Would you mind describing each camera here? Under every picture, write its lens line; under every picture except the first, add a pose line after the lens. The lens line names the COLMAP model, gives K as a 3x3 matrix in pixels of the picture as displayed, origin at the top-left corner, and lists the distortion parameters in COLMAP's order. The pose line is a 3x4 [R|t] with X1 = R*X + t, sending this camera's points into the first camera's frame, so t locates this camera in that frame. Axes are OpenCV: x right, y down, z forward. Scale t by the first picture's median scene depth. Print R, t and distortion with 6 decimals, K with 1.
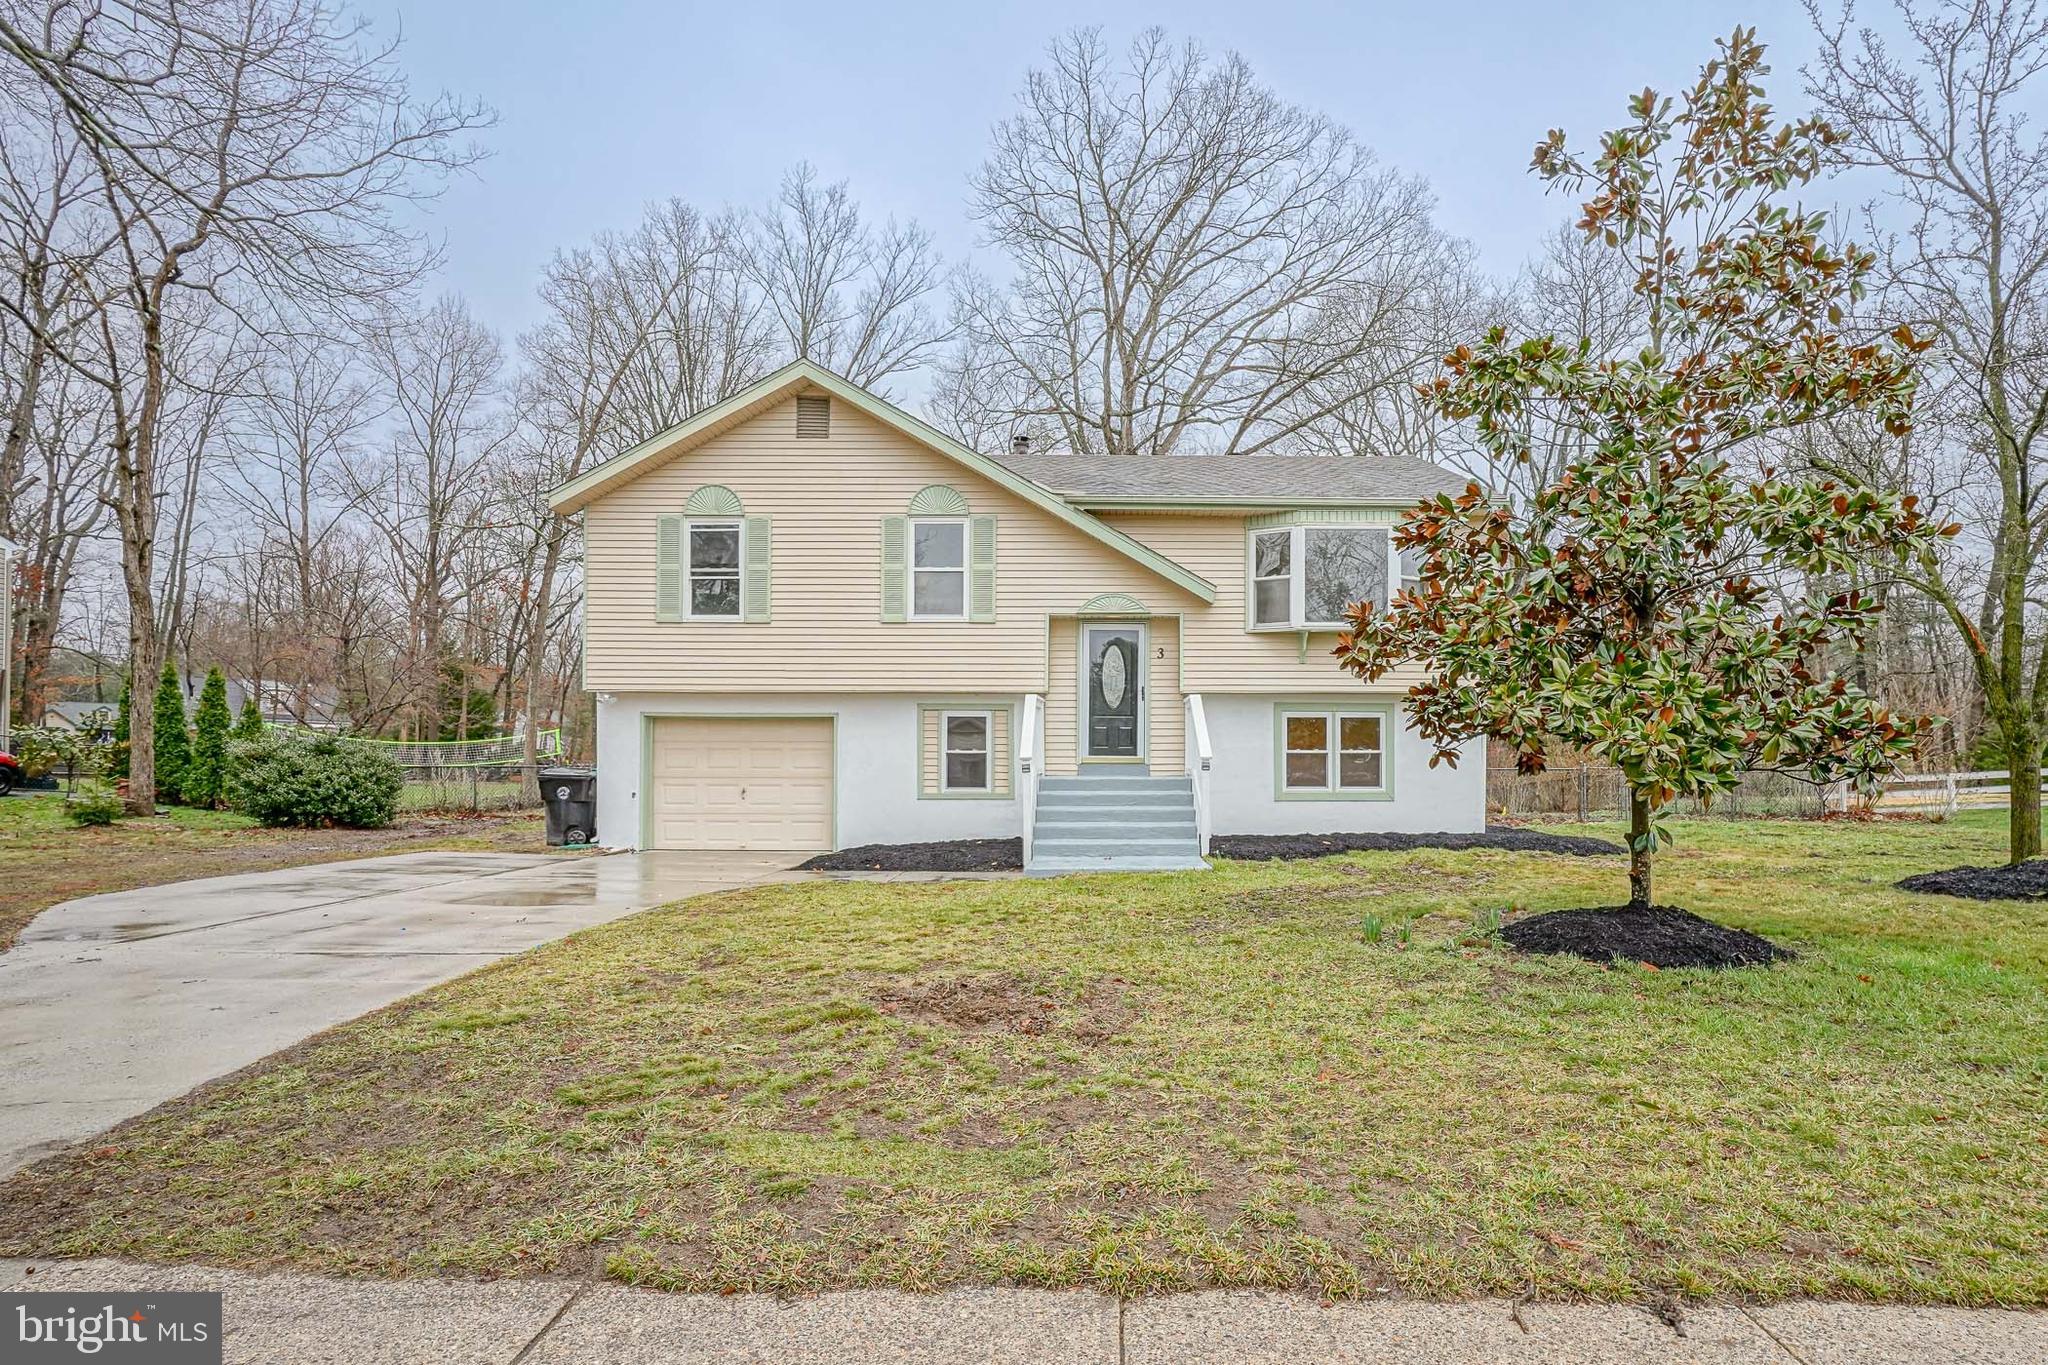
lens RADIAL K [[996.2, 0, 1037.2], [0, 996.2, 689.3], [0, 0, 1]] dist [-0.007339, 0.003358]
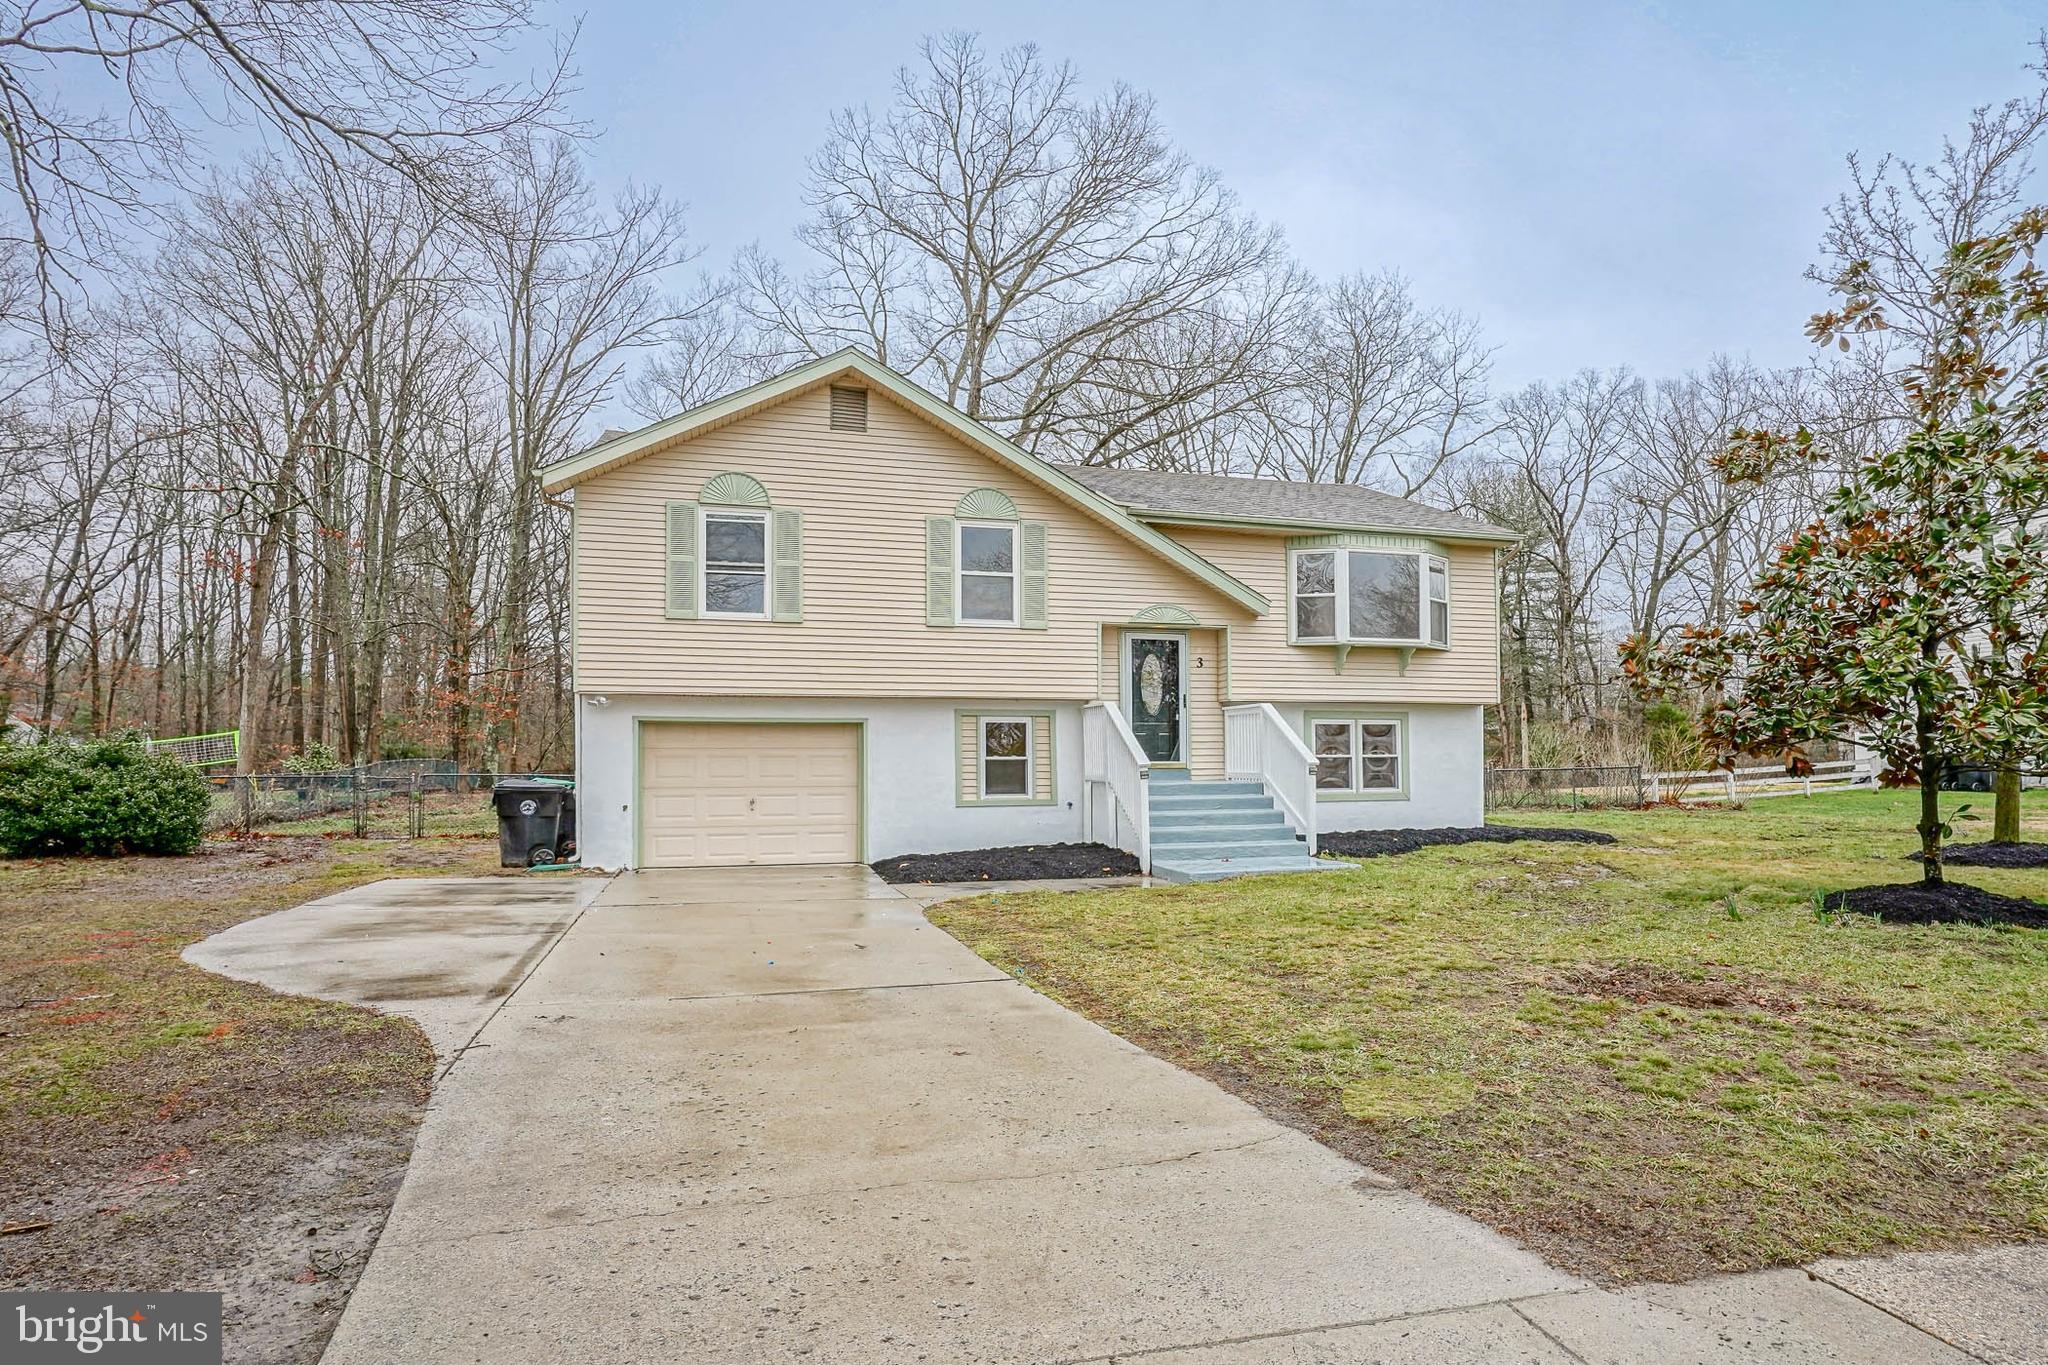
lens RADIAL K [[996.2, 0, 1064.1], [0, 996.2, 684.3], [0, 0, 1]] dist [-0.007339, 0.003358]
pose [[0.967006, 0.011674, 0.254485, -0.269779], [-0.010061, 0.999920, -0.007636, -0.003827], [-0.254554, 0.004823, 0.967047, 0.024514]]
